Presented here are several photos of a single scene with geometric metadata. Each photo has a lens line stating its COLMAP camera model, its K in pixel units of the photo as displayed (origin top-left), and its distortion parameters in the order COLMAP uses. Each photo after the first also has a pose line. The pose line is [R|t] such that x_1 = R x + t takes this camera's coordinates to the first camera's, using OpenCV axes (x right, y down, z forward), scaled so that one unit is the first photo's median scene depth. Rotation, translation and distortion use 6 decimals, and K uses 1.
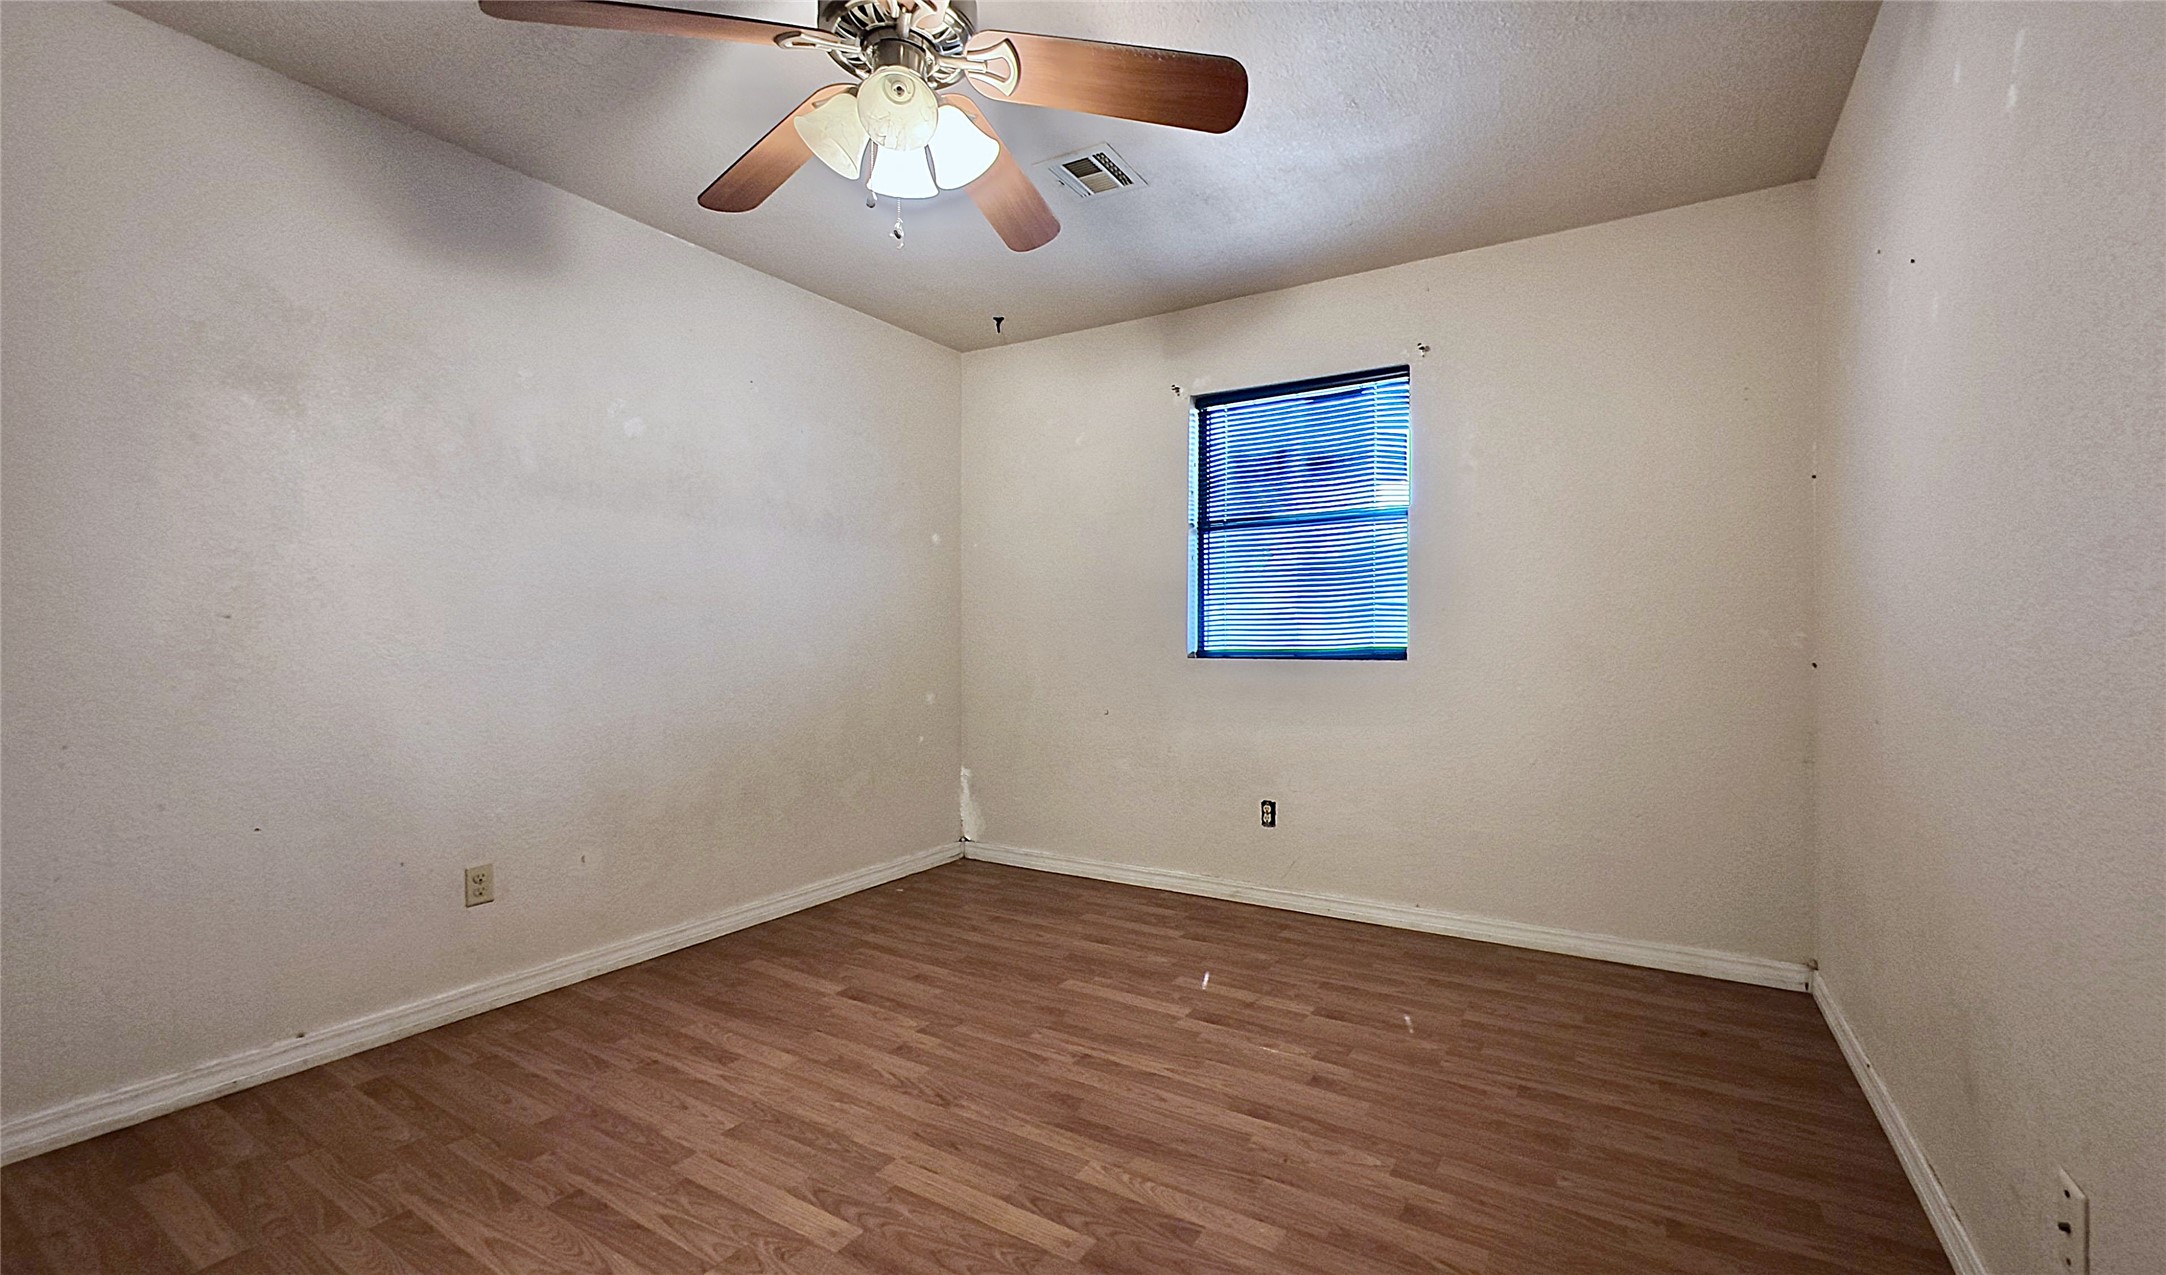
lens RADIAL K [[984.7, 0, 1083.0], [0, 984.7, 637.5], [0, 0, 1]] dist [-0.000119, -0.000062]
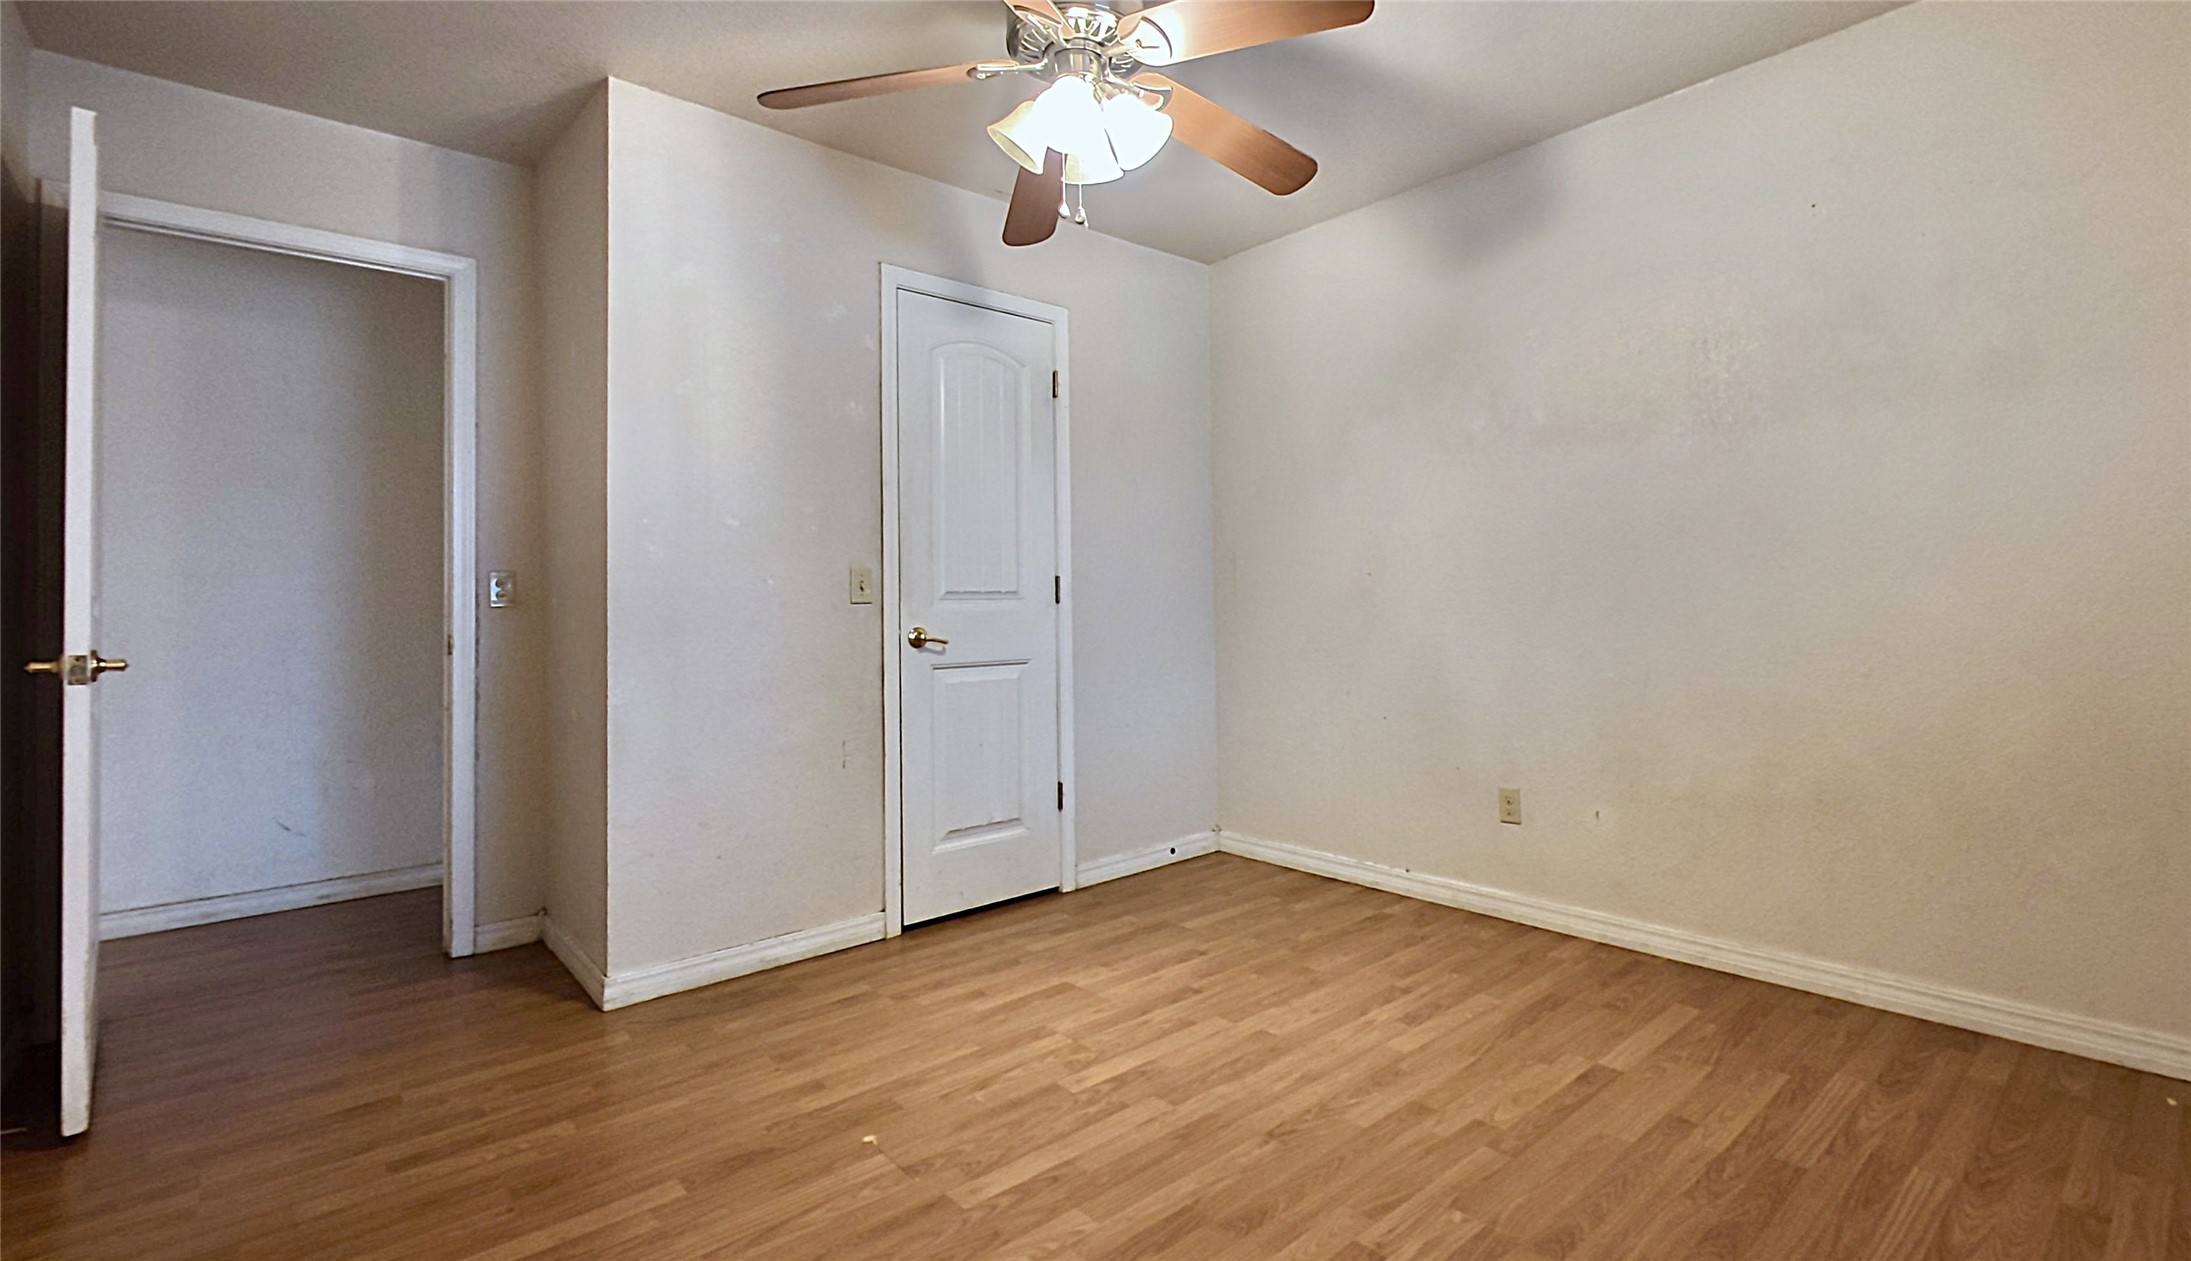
lens RADIAL K [[899.0, 0, 1095.3], [0, 899.0, 591.3], [0, 0, 1]] dist [0.000143, 0.000079]
pose [[-0.303495, -0.009030, -0.952790, 0.544948], [0.019315, 0.999691, -0.015627, 0.015398], [0.952637, -0.023146, -0.303227, 0.931578]]
